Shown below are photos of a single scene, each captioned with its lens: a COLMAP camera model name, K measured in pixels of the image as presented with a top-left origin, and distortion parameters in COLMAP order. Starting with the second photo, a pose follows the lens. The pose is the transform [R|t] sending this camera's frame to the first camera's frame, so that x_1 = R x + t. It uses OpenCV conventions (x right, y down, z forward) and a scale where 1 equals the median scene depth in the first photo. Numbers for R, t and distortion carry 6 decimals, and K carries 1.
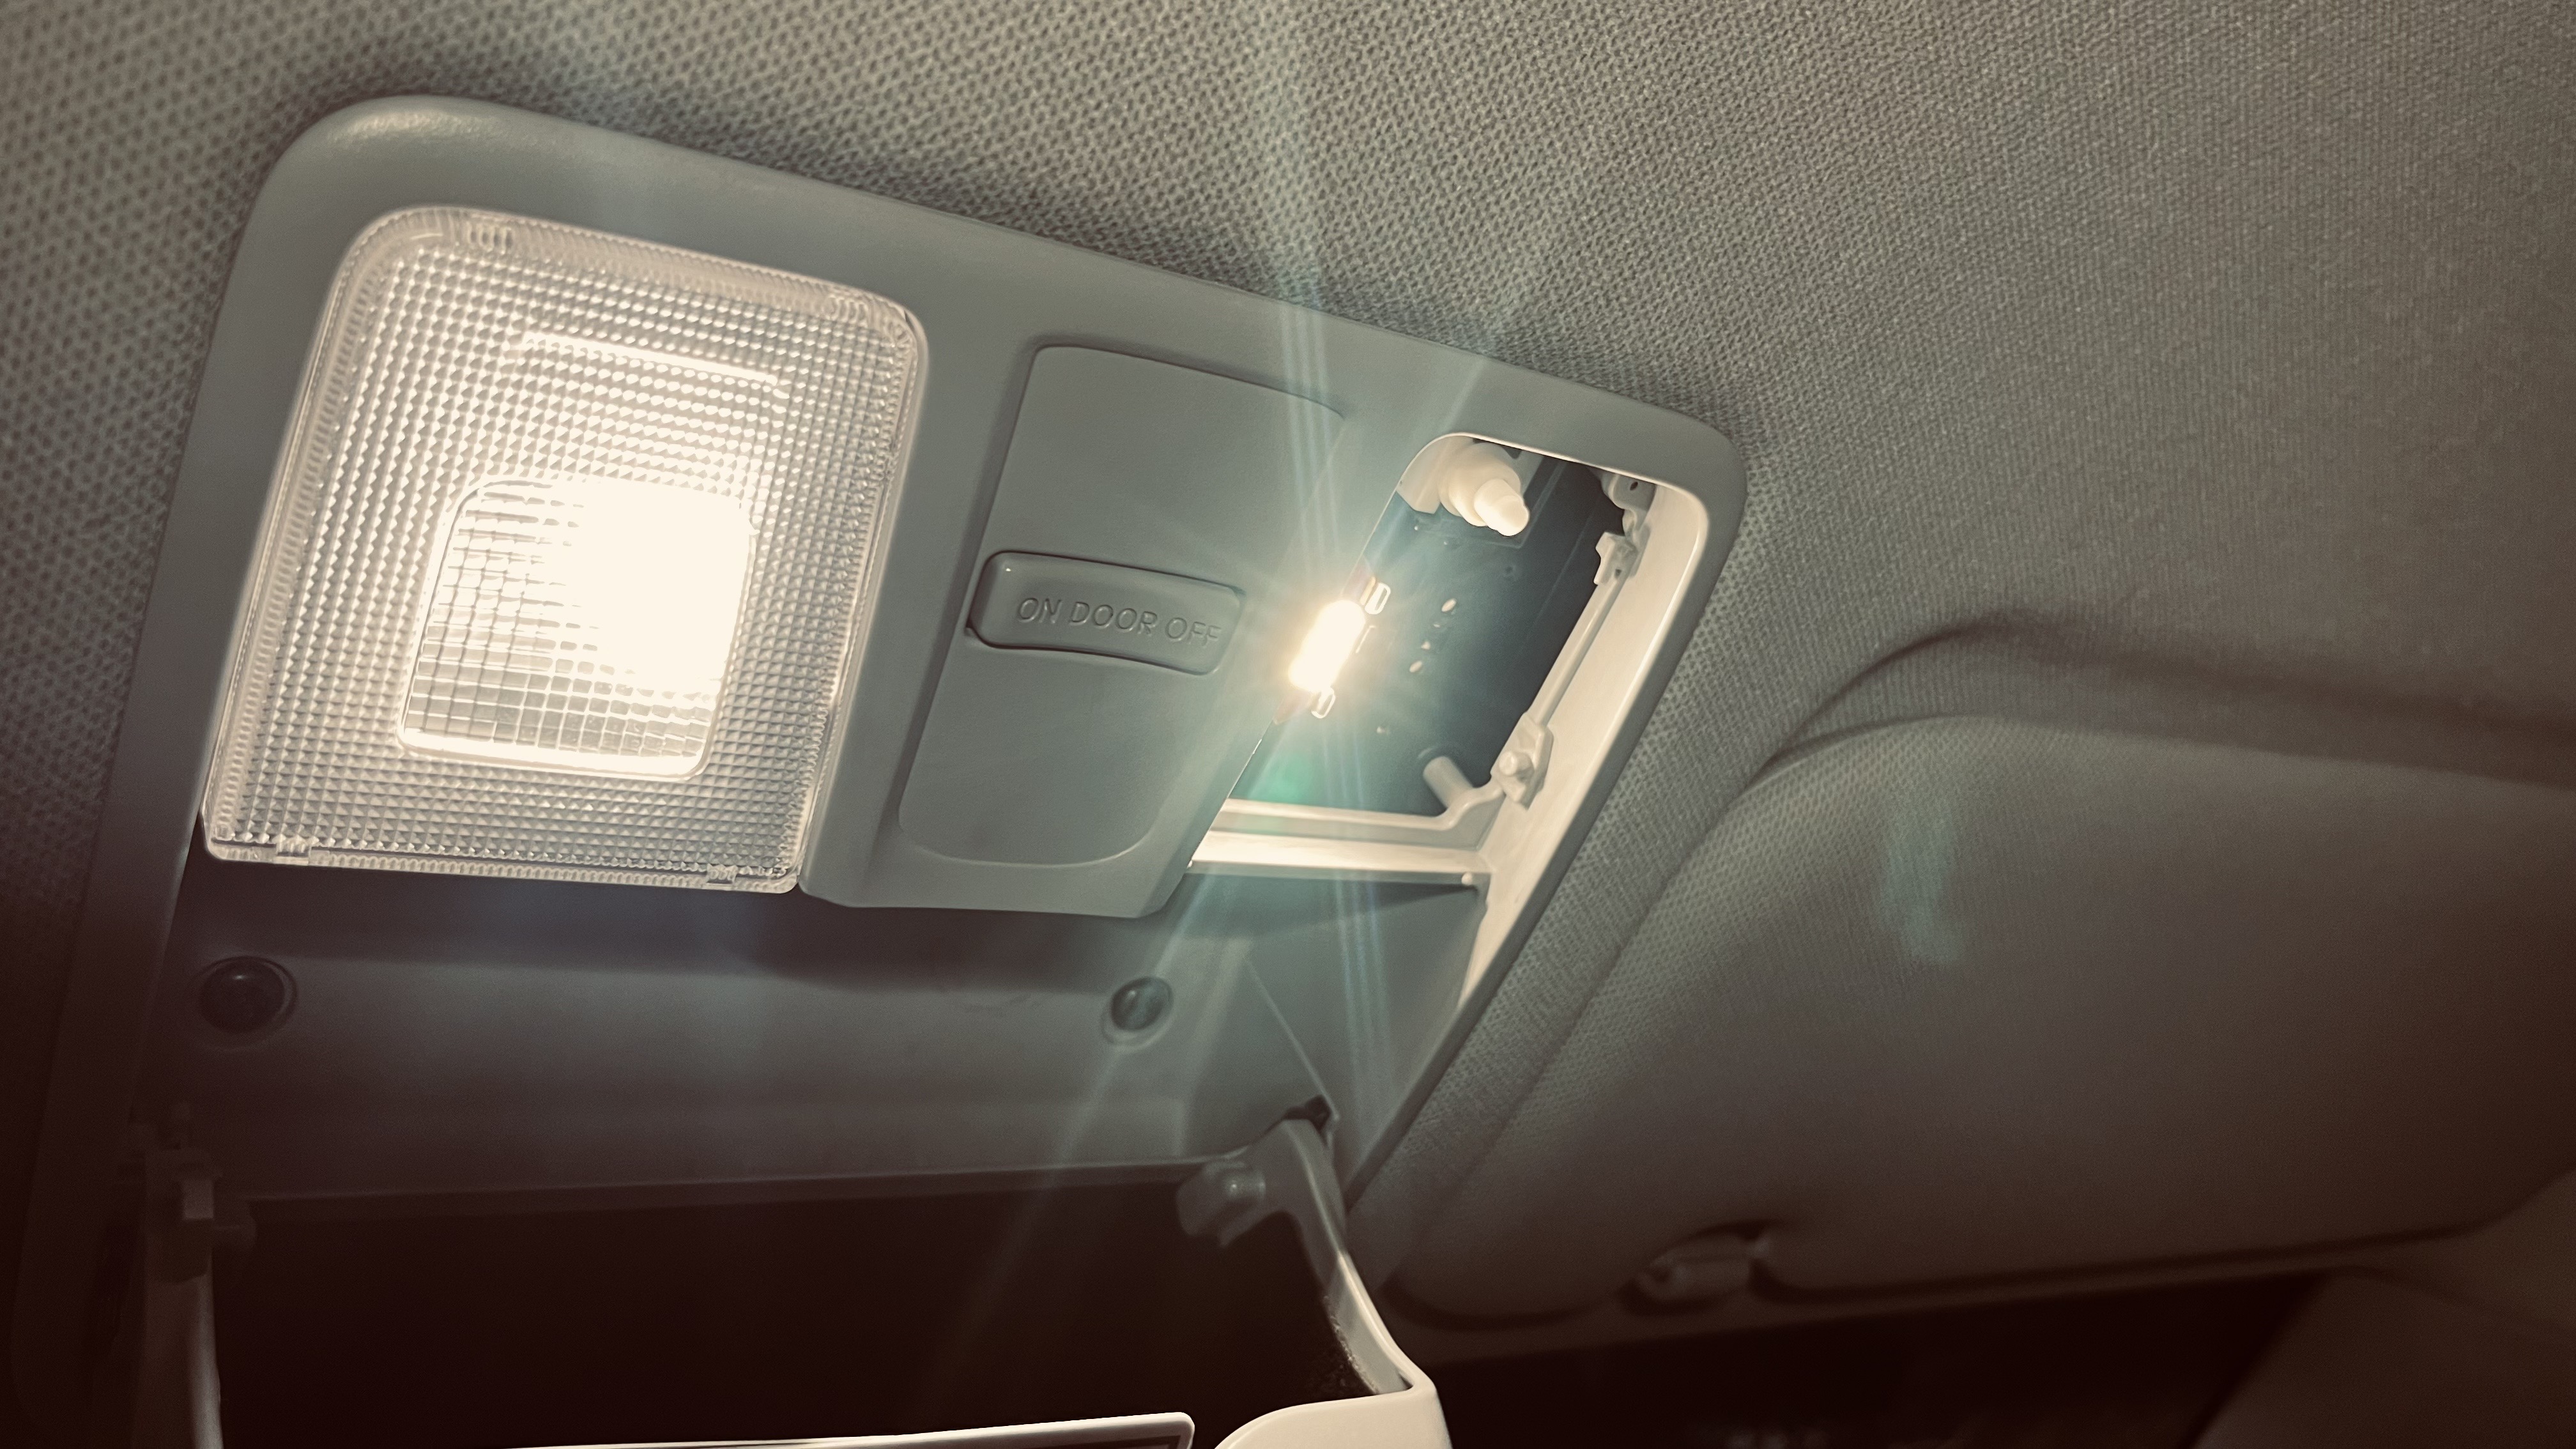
lens RADIAL K [[1992.0, 0, 1305.8], [0, 1992.0, 729.1], [0, 0, 1]] dist [0.004888, -0.035074]
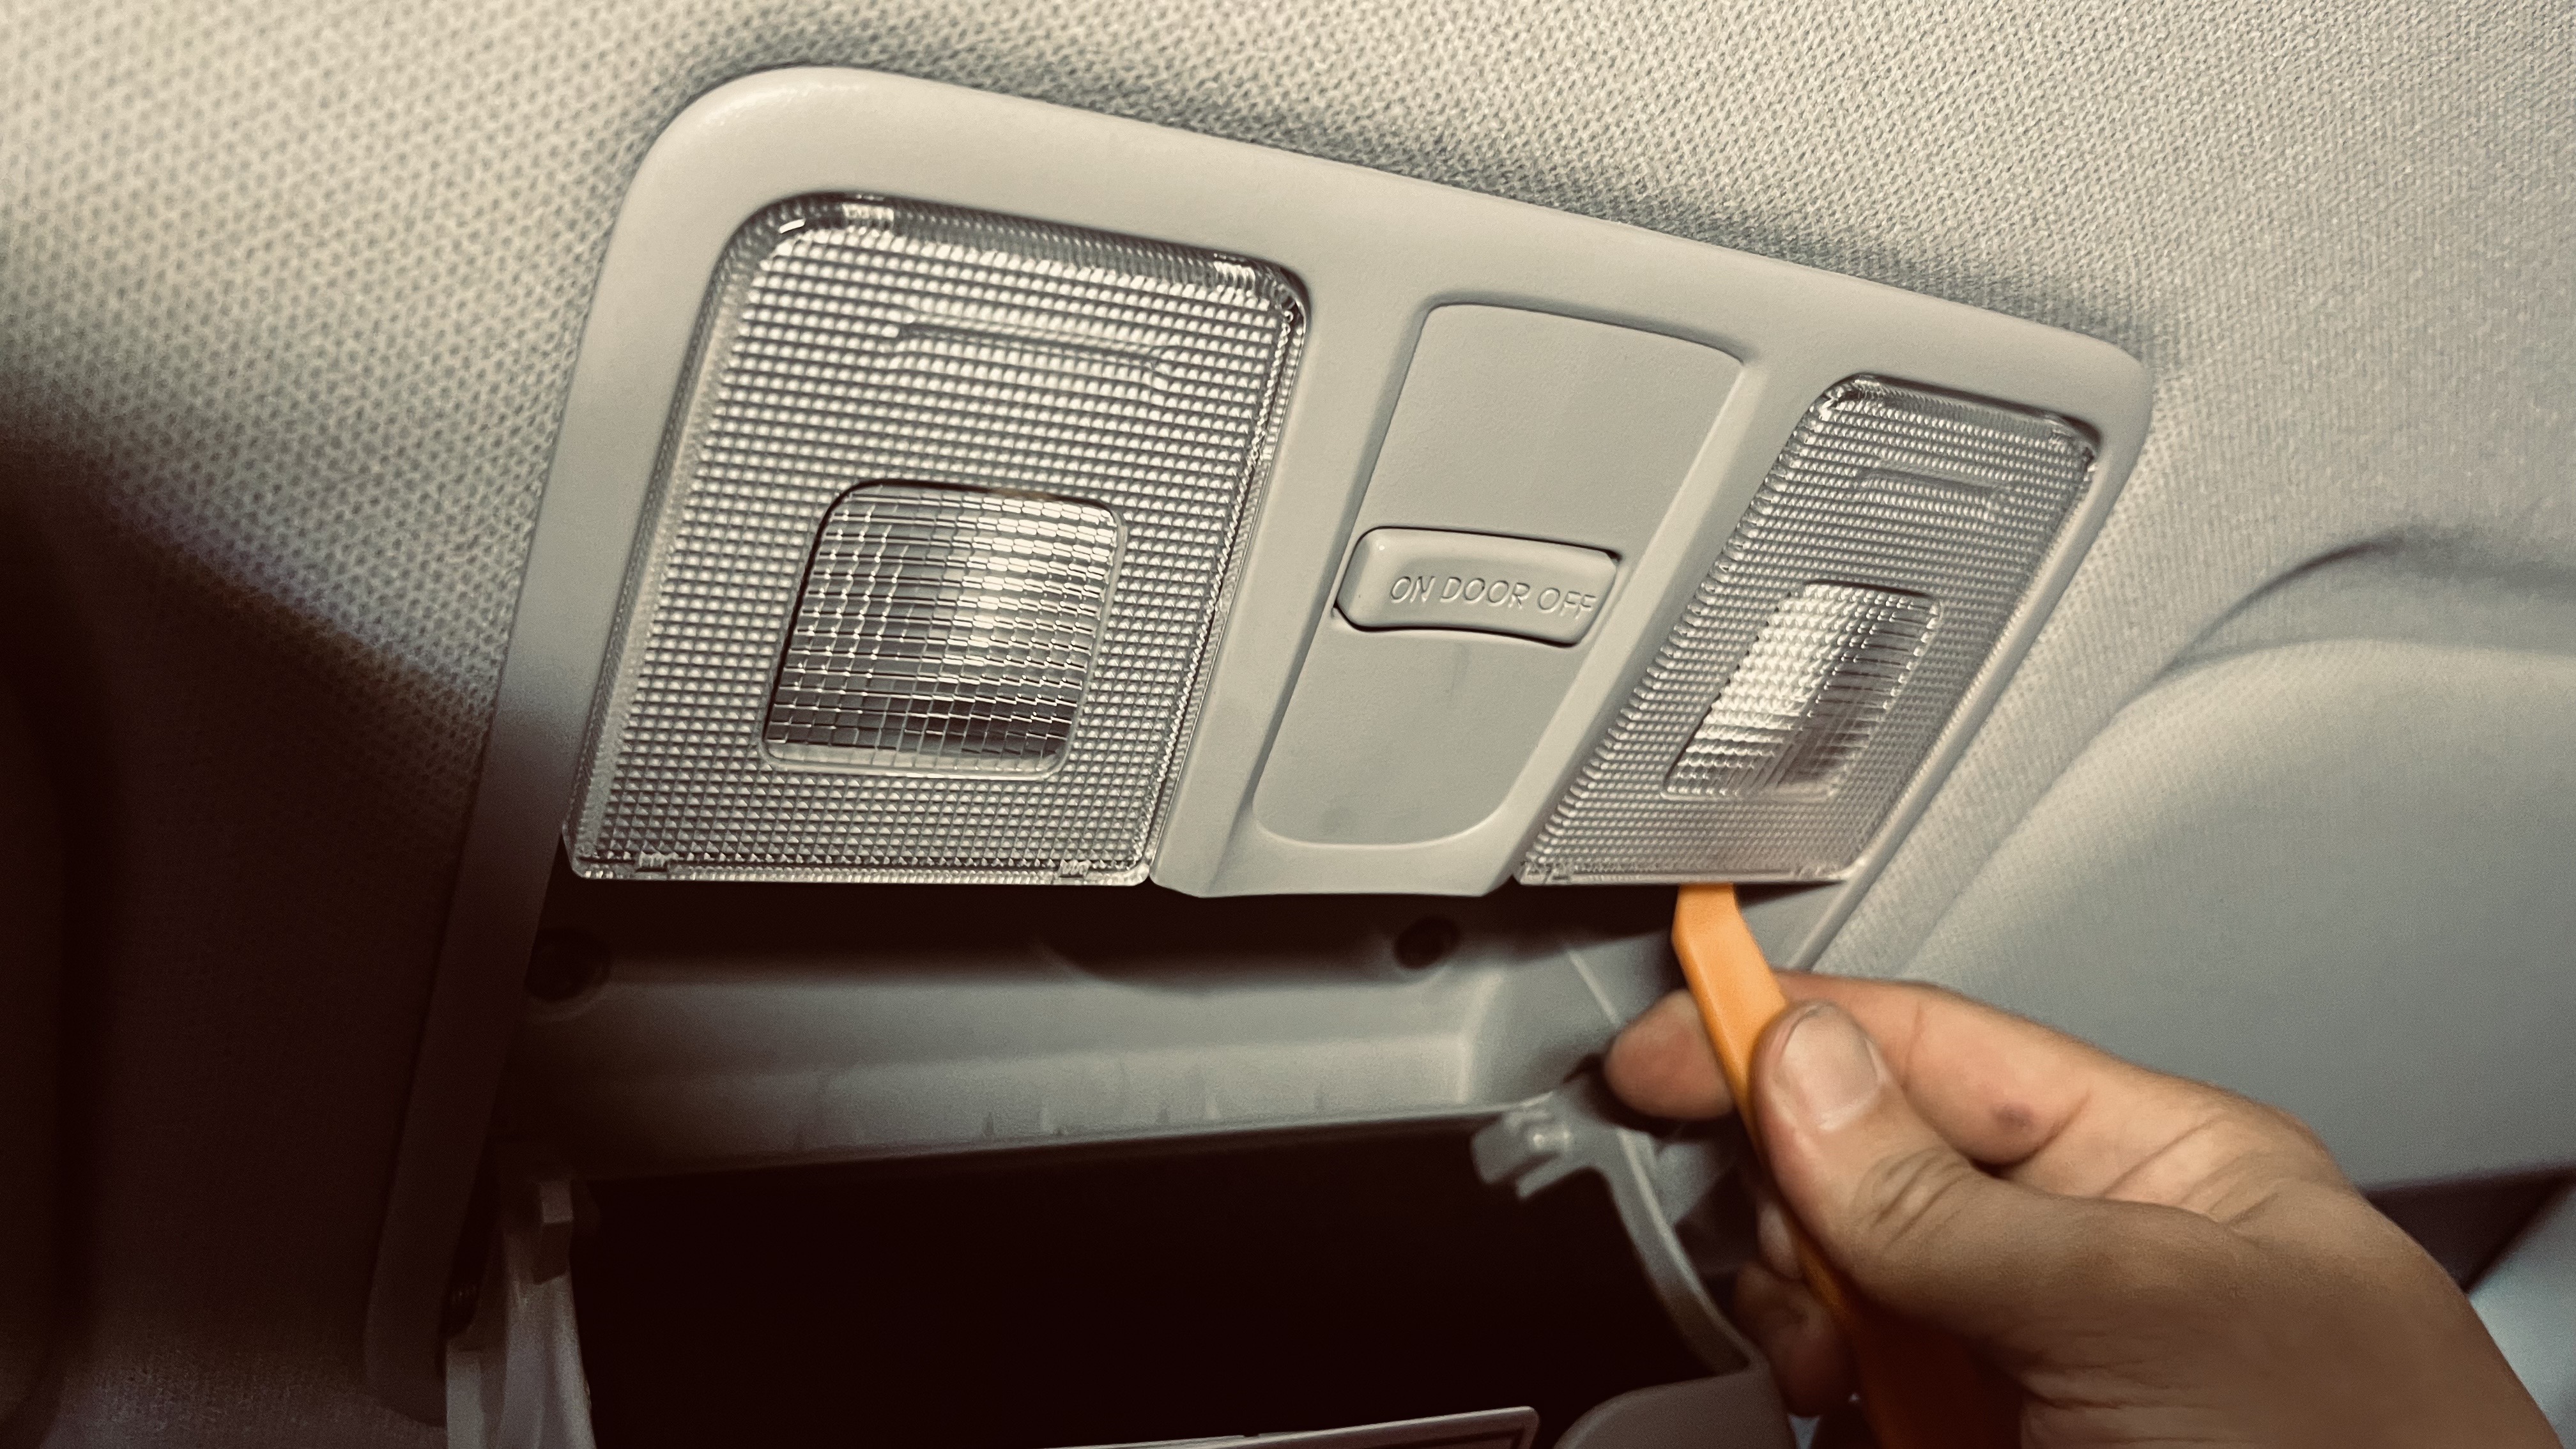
lens RADIAL K [[1992.0, 0, 1268.3], [0, 1992.0, 752.5], [0, 0, 1]] dist [0.004888, -0.035074]
pose [[0.996468, -0.003259, -0.083913, -0.139064], [0.011388, 0.995260, 0.096584, -0.083159], [0.083201, -0.097199, 0.991781, 0.085925]]
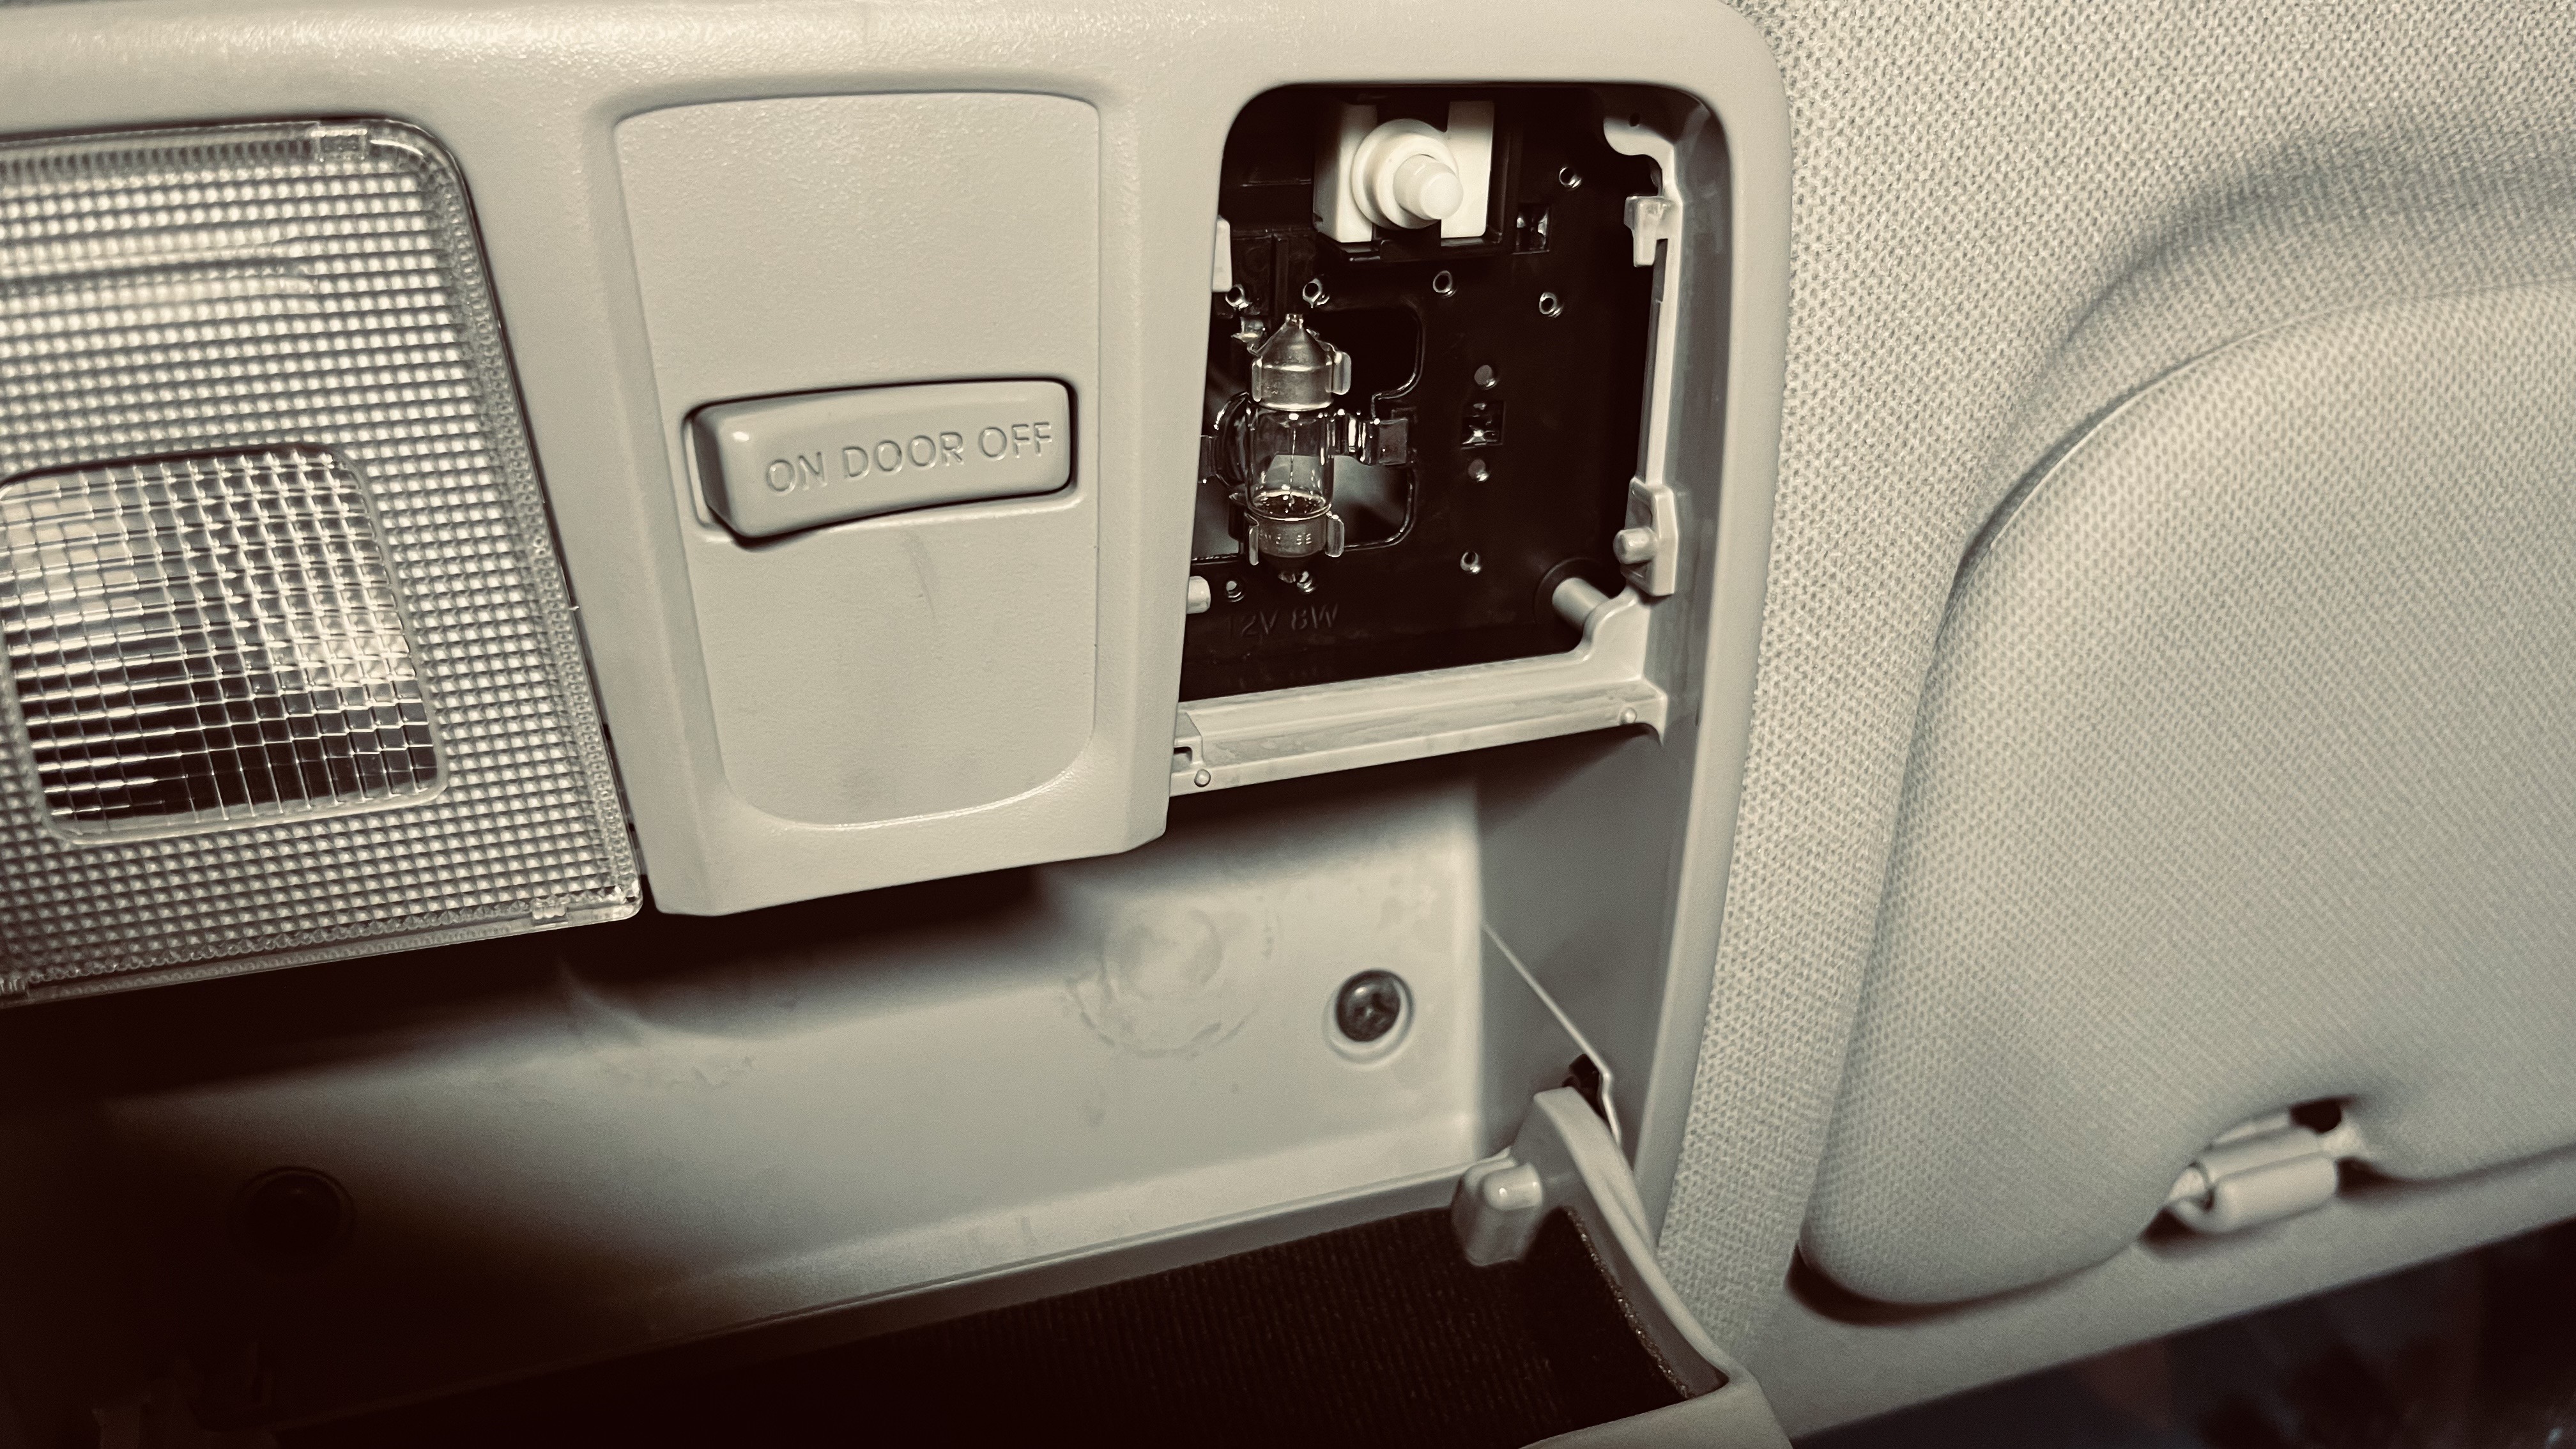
lens RADIAL K [[1992.0, 0, 1302.6], [0, 1992.0, 748.1], [0, 0, 1]] dist [0.004888, -0.035074]
pose [[0.913462, -0.291488, -0.283939, 0.271959], [0.271360, 0.956315, -0.108746, 0.207146], [0.303233, 0.022286, 0.952656, 0.366391]]
